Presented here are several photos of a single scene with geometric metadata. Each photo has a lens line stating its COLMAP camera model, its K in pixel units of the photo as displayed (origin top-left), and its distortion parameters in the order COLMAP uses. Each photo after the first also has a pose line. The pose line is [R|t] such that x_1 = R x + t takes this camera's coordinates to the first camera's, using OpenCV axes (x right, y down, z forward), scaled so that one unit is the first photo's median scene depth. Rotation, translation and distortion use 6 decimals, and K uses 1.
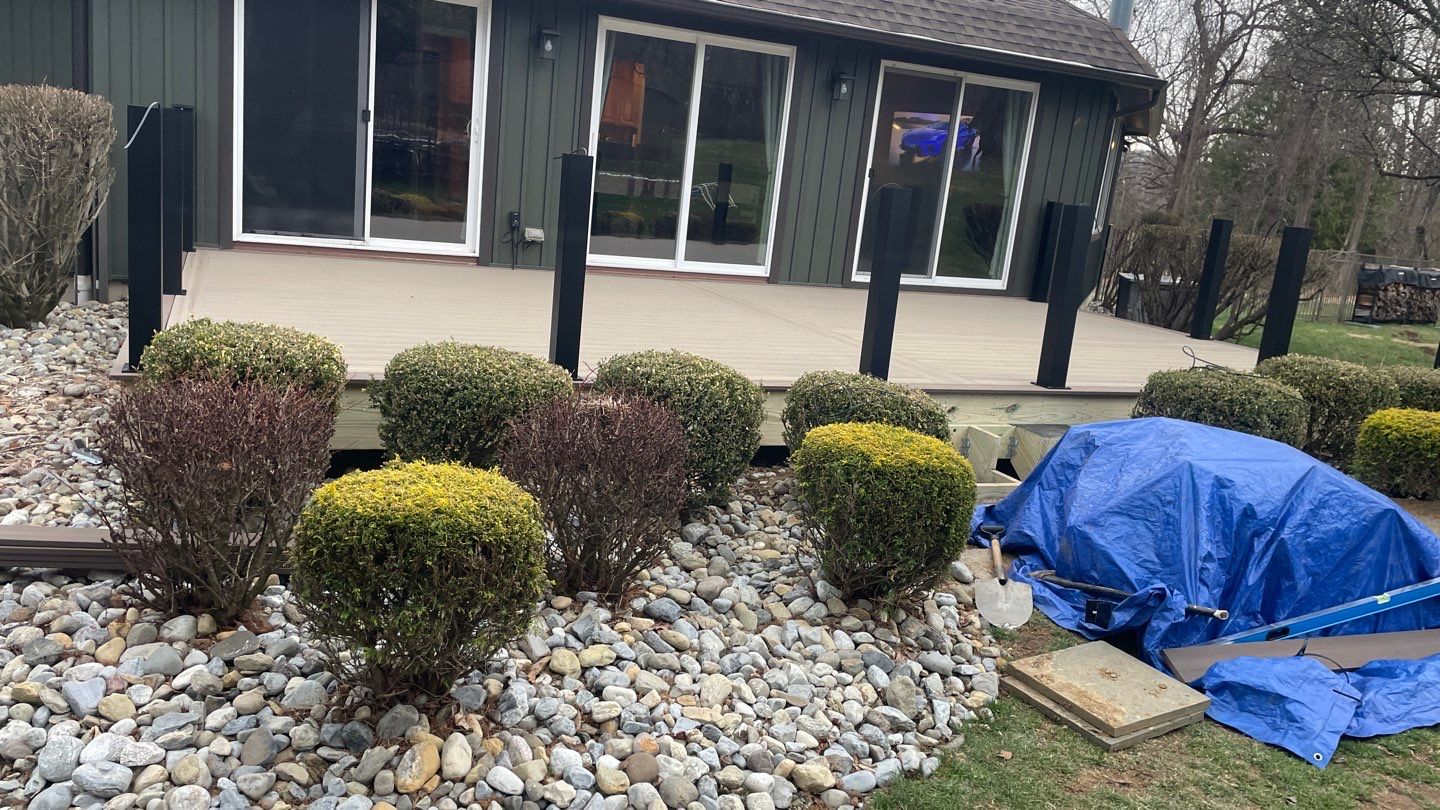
lens RADIAL K [[1106.8, 0, 725.3], [0, 1106.8, 404.3], [0, 0, 1]] dist [0.065317, -0.002032]
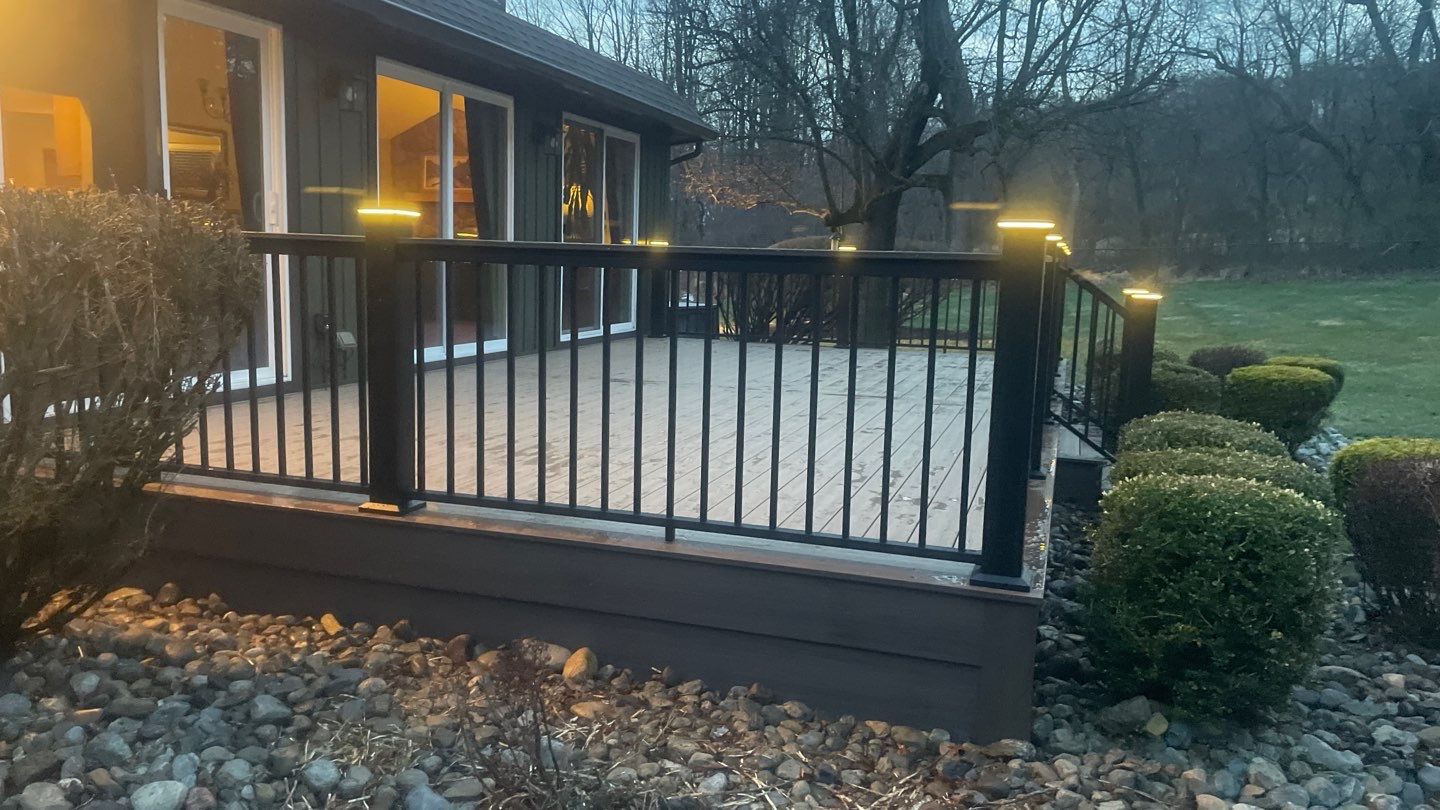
lens RADIAL K [[1082.0, 0, 722.6], [0, 1082.0, 404.3], [0, 0, 1]] dist [0.076896, -0.096087]
pose [[0.670977, -0.185606, 0.717872, -0.538638], [0.197952, 0.977864, 0.067806, -0.109109], [-0.714566, 0.096607, 0.692865, 0.304508]]
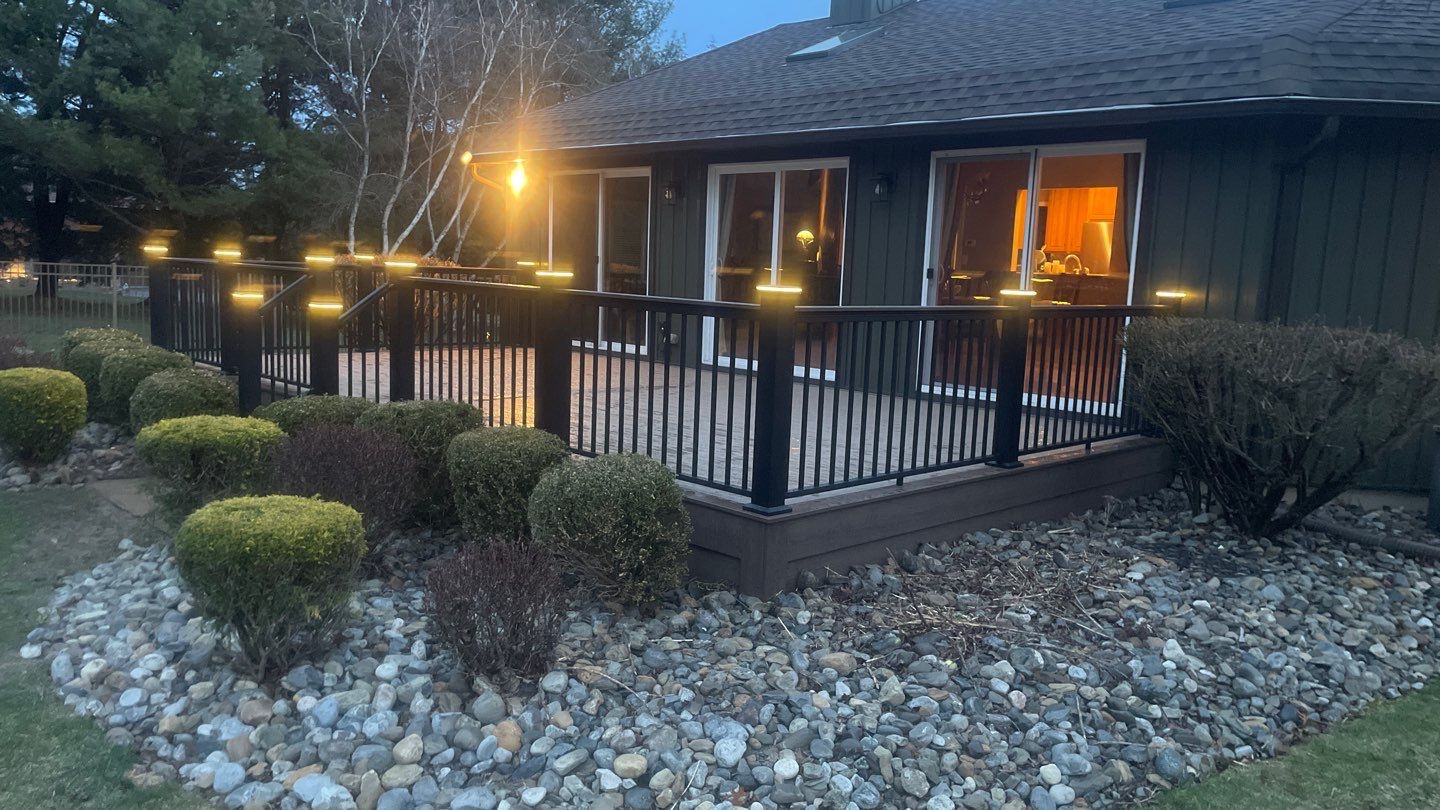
lens RADIAL K [[1108.6, 0, 730.3], [0, 1108.6, 429.6], [0, 0, 1]] dist [0.044882, -0.010526]
pose [[0.368244, 0.047255, -0.928527, 1.039556], [-0.198300, 0.979719, -0.028784, -0.027801], [0.908335, 0.194727, 0.370146, 0.611738]]
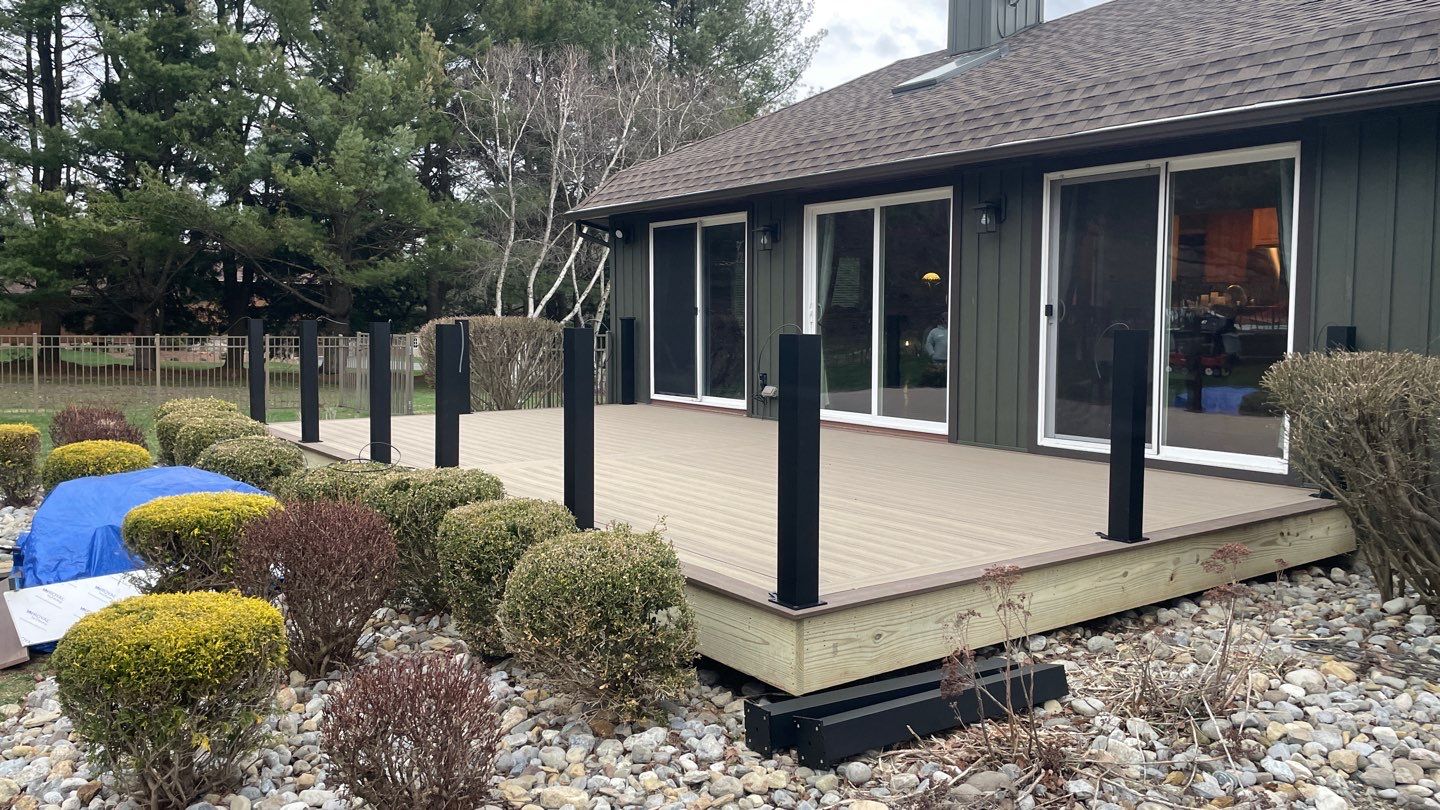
lens RADIAL K [[1083.4, 0, 720.0], [0, 1083.4, 405.0], [0, 0, 1]] dist [0.078743, -0.100418]
pose [[0.208289, -0.022657, -0.977805, 0.956313], [-0.187491, 0.980266, -0.062653, -0.054692], [0.959929, 0.196379, 0.199931, 0.713535]]
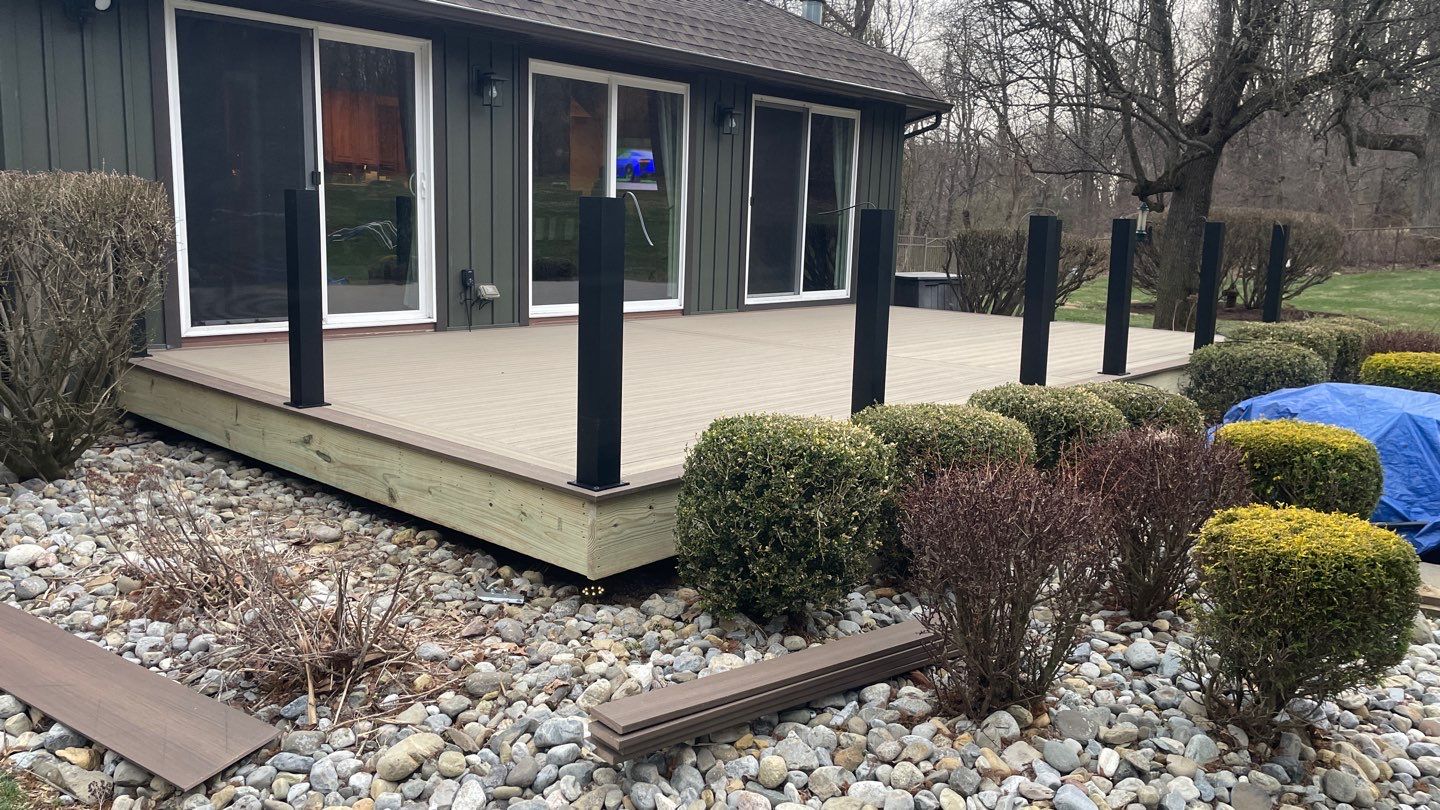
lens RADIAL K [[1101.6, 0, 750.9], [0, 1101.6, 393.4], [0, 0, 1]] dist [0.102805, -0.101472]
pose [[0.902471, -0.141025, 0.407012, -0.362948], [0.148528, 0.988819, 0.013283, -0.047469], [-0.404334, 0.048465, 0.913326, 0.061393]]
